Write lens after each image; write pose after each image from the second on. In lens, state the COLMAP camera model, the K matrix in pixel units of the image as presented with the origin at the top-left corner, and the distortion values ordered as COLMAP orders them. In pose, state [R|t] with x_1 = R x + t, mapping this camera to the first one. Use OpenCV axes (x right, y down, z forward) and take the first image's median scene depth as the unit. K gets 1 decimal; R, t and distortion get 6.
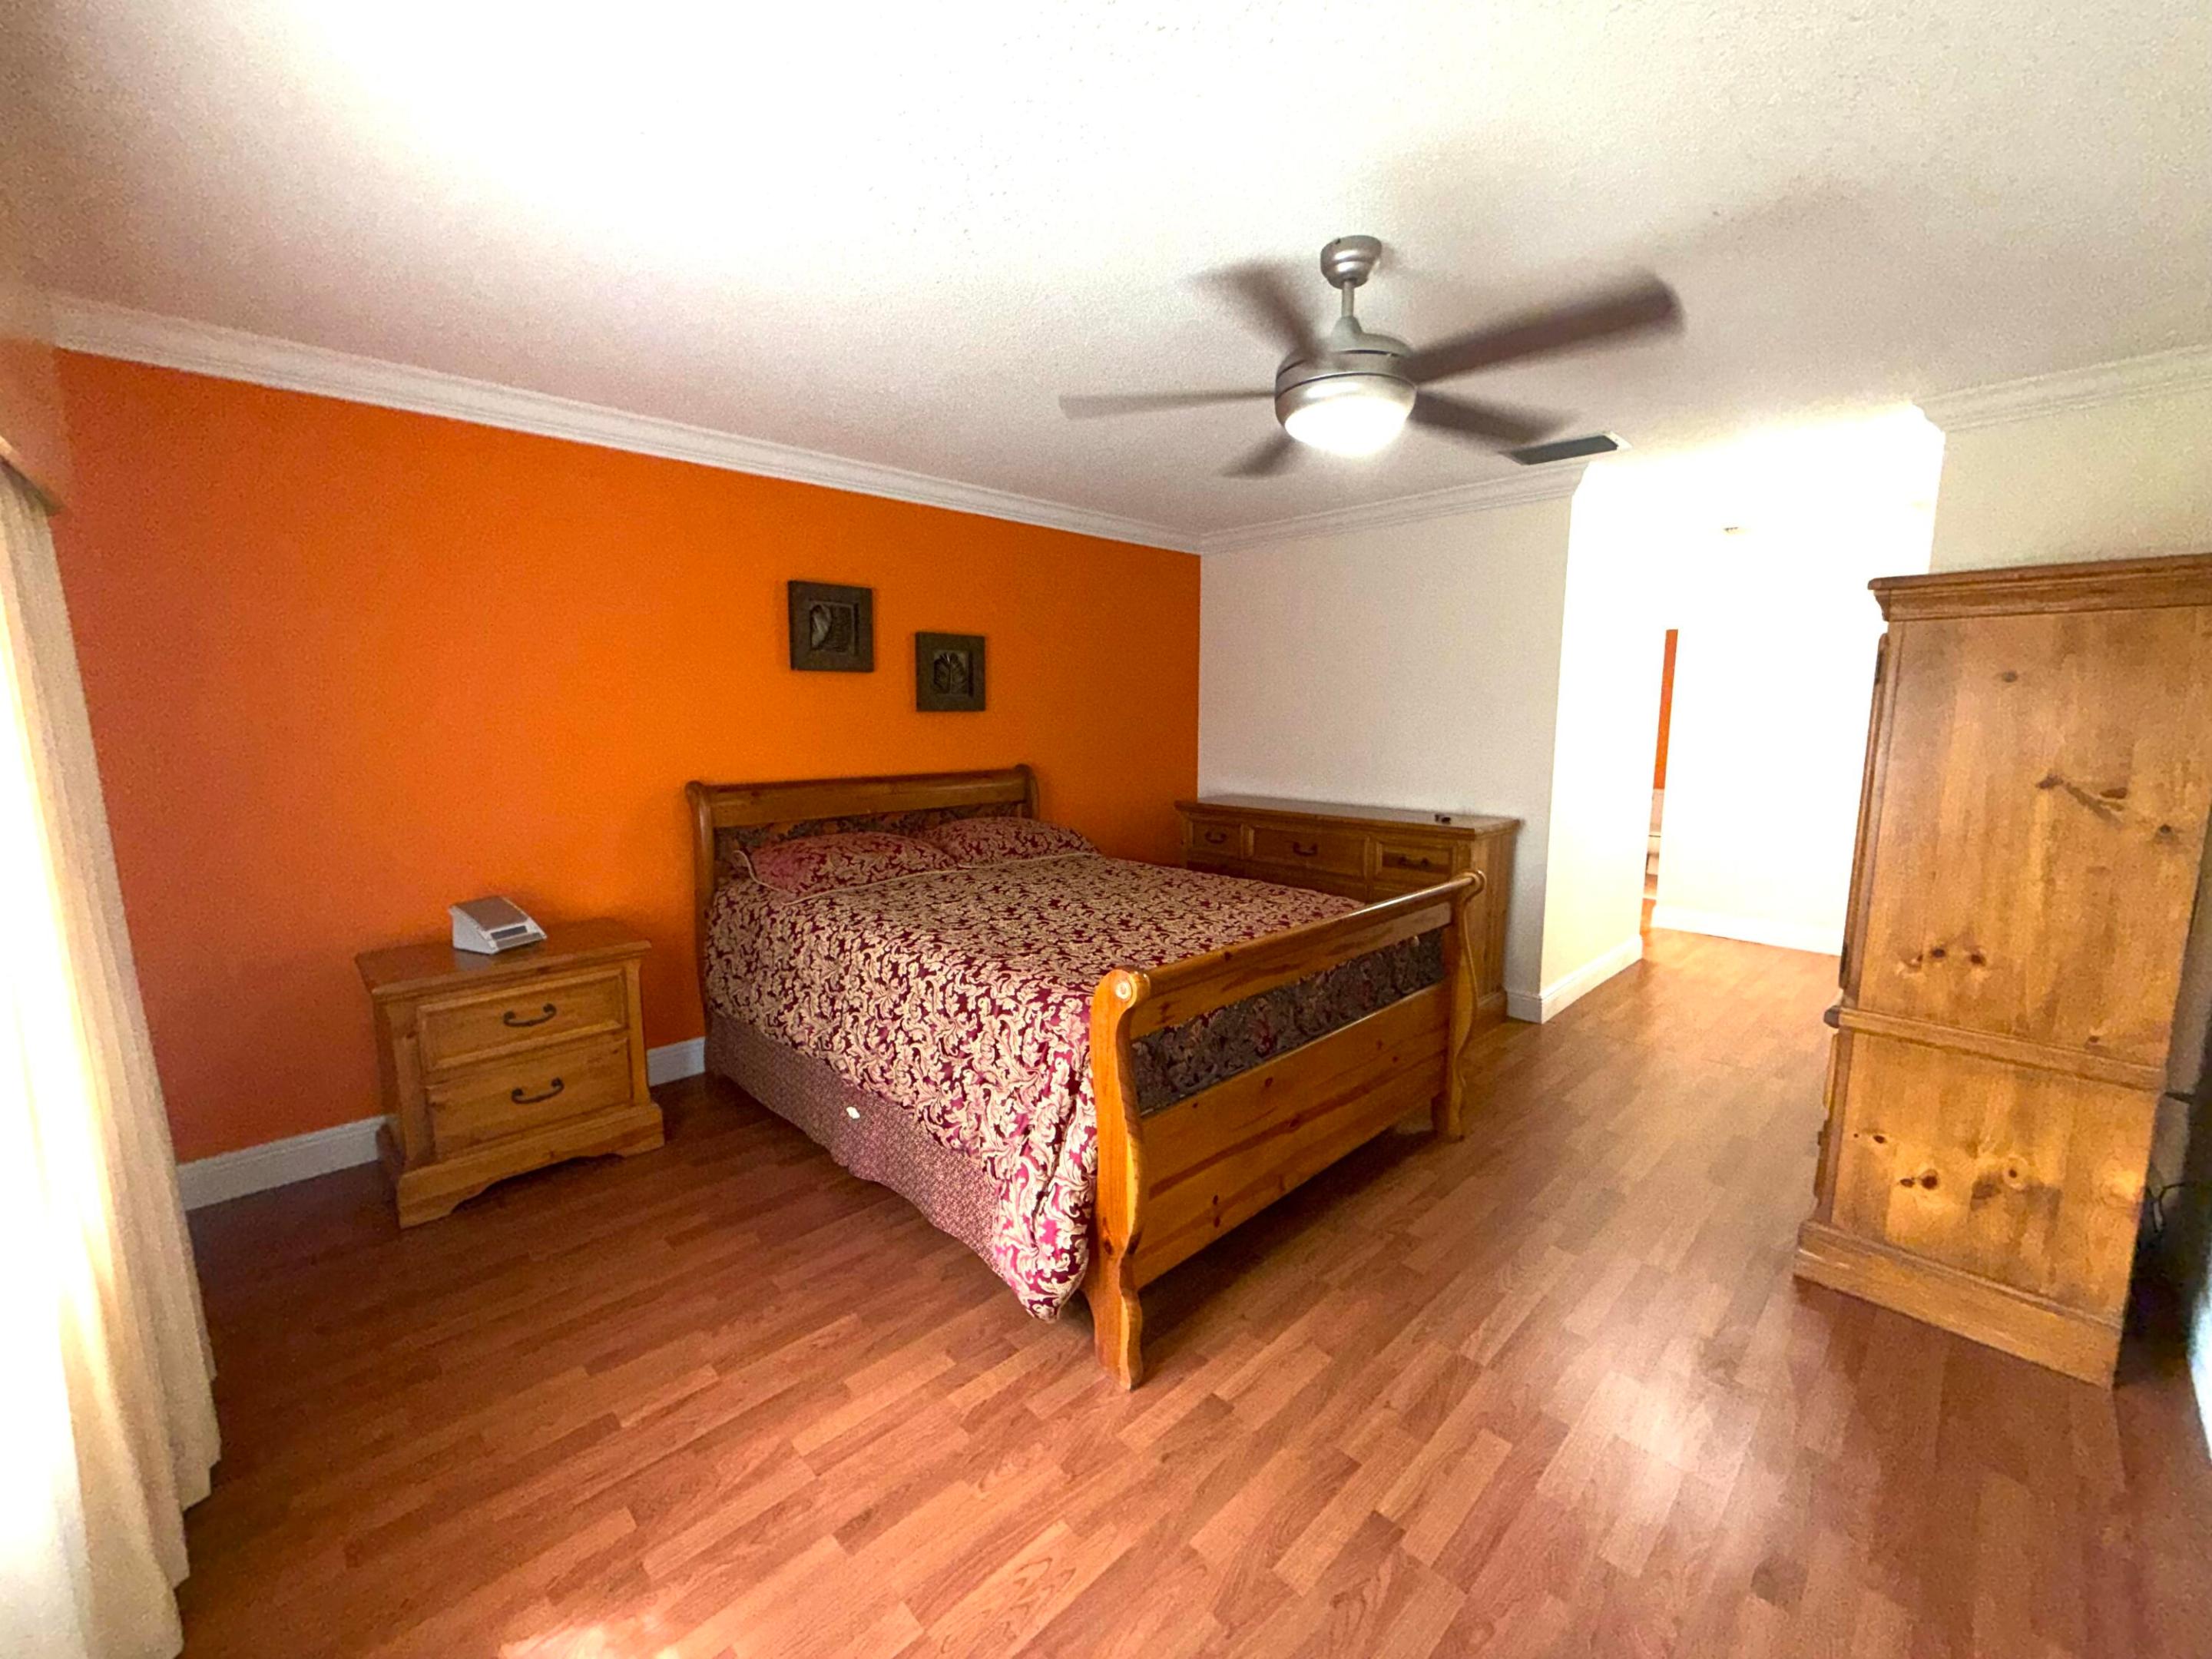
lens RADIAL K [[881.8, 0, 1096.3], [0, 881.8, 830.3], [0, 0, 1]] dist [0.000849, 0.000355]
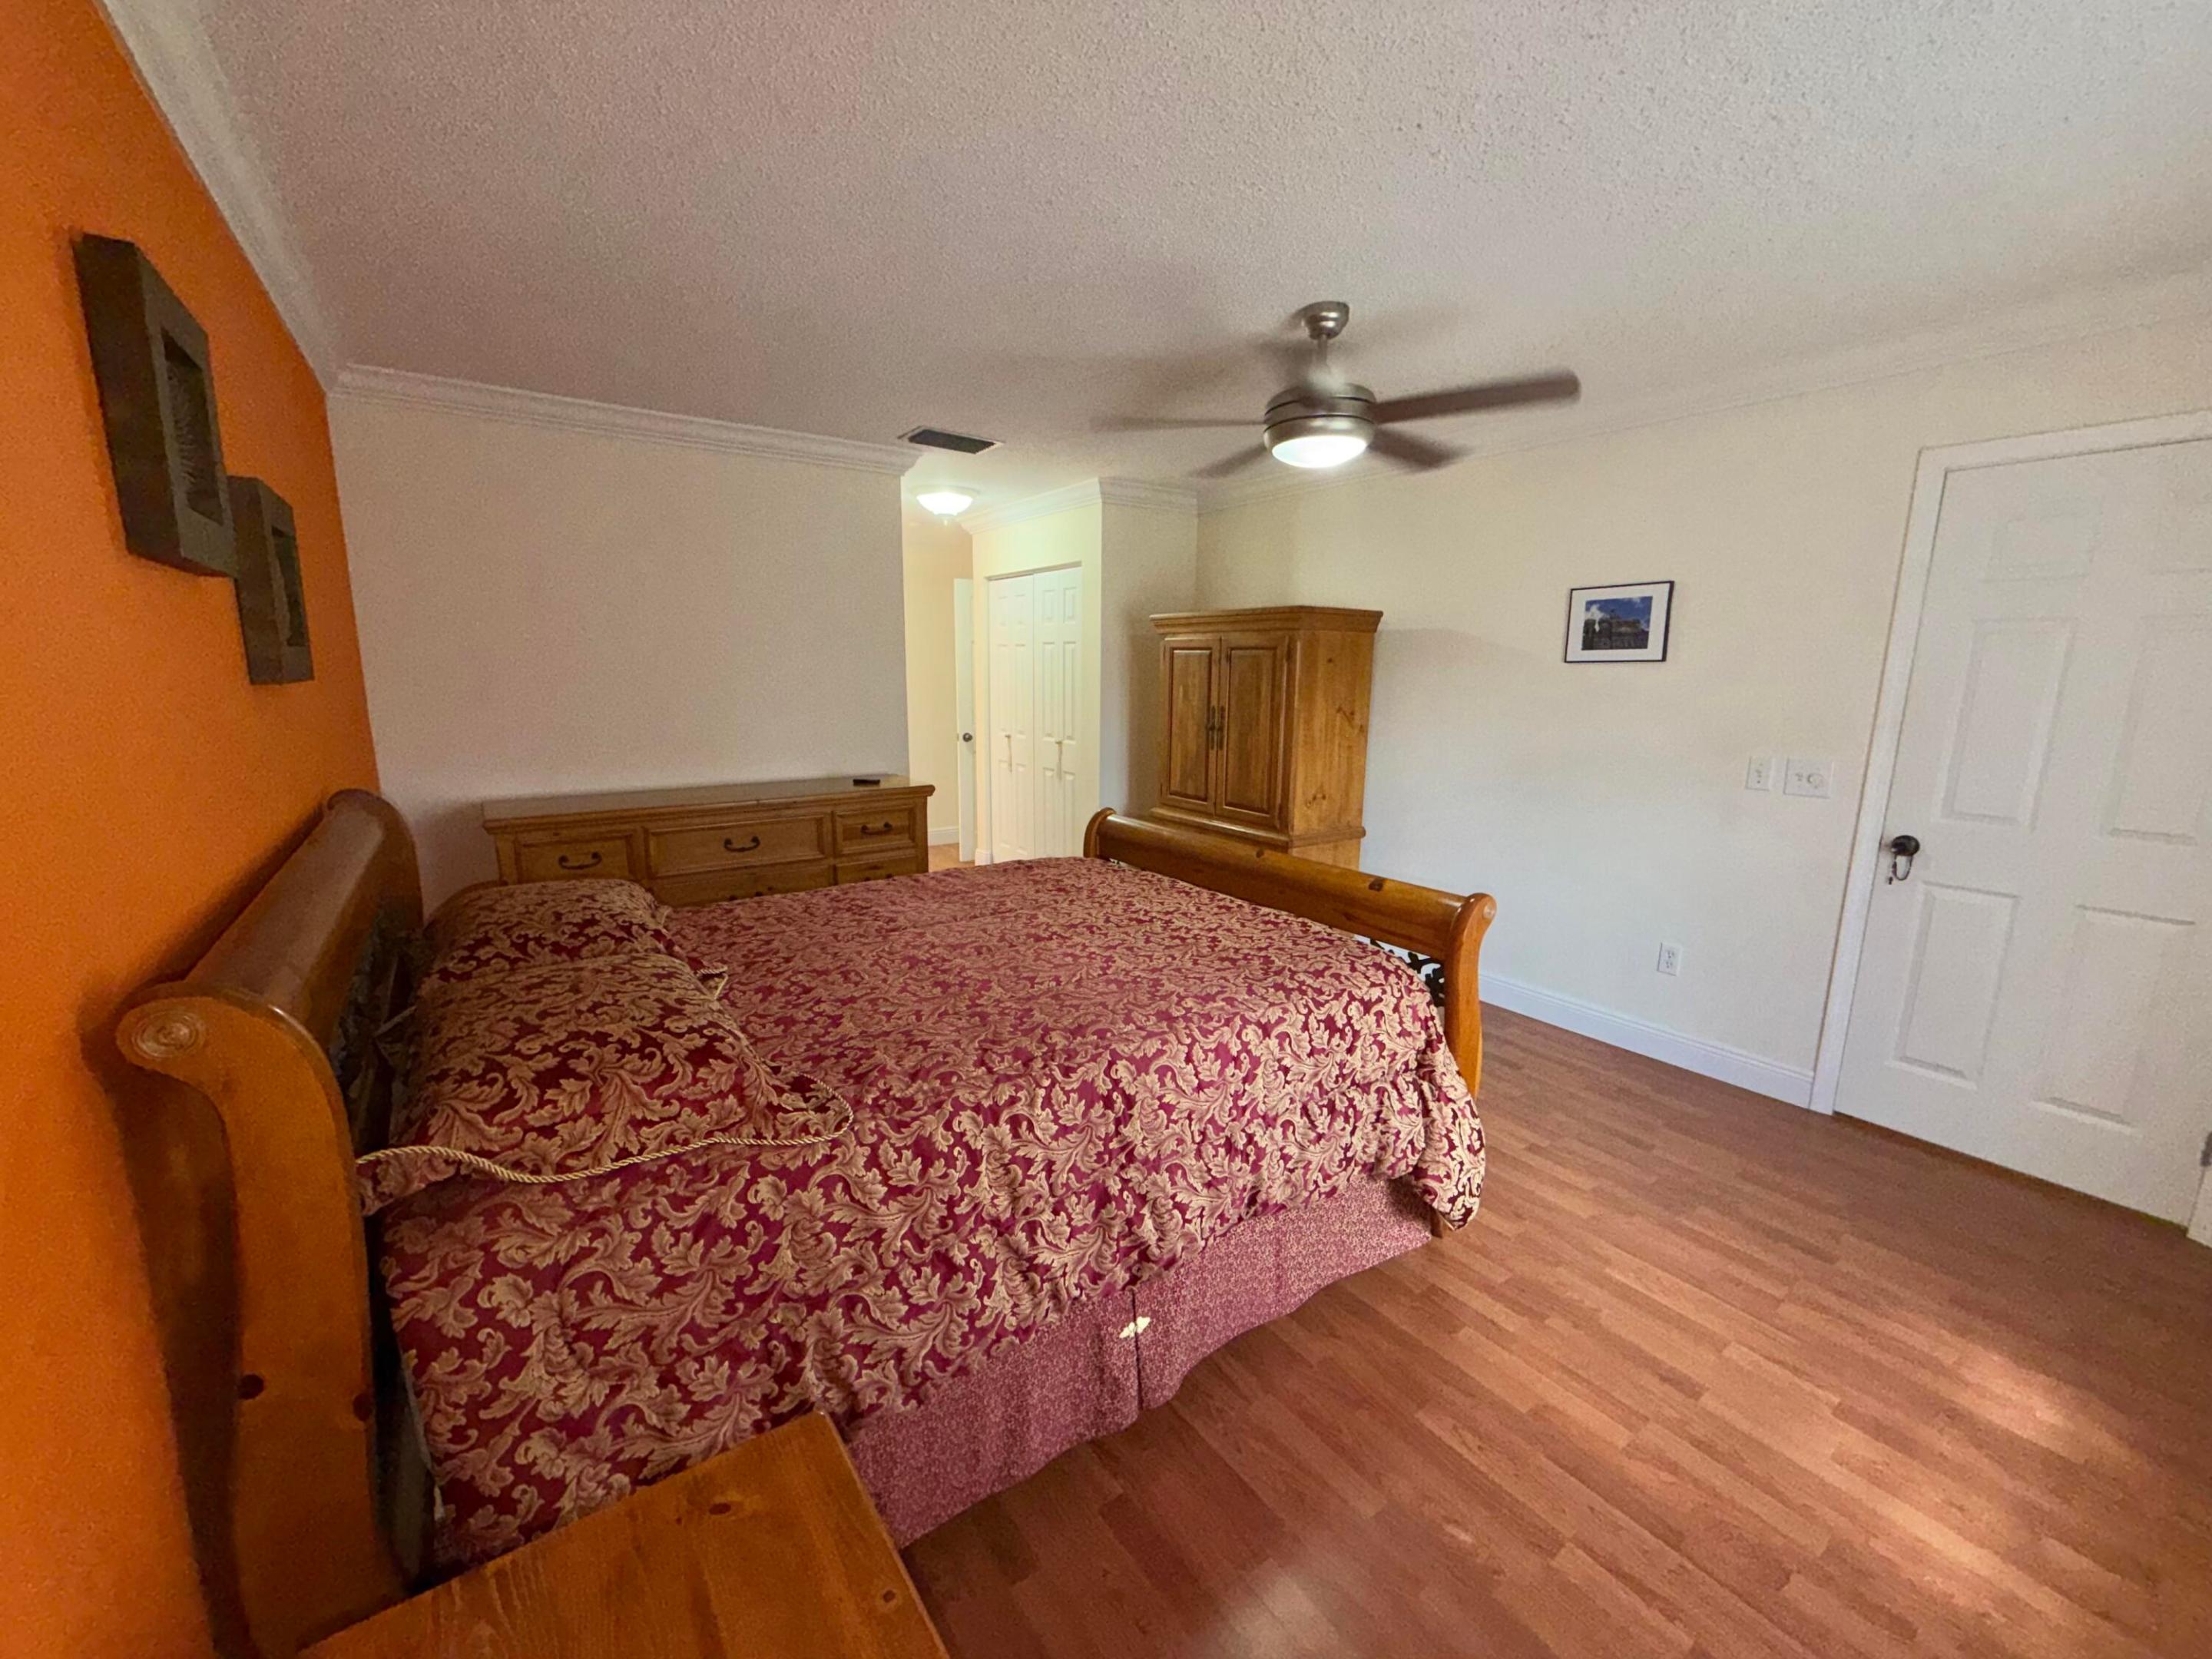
lens RADIAL K [[894.5, 0, 1101.2], [0, 894.5, 789.4], [0, 0, 1]] dist [0.000527, 0.000215]
pose [[0.150757, -0.182132, 0.971648, -1.024285], [0.087236, 0.981498, 0.170443, -0.206325], [-0.984714, 0.059067, 0.163856, 1.098115]]
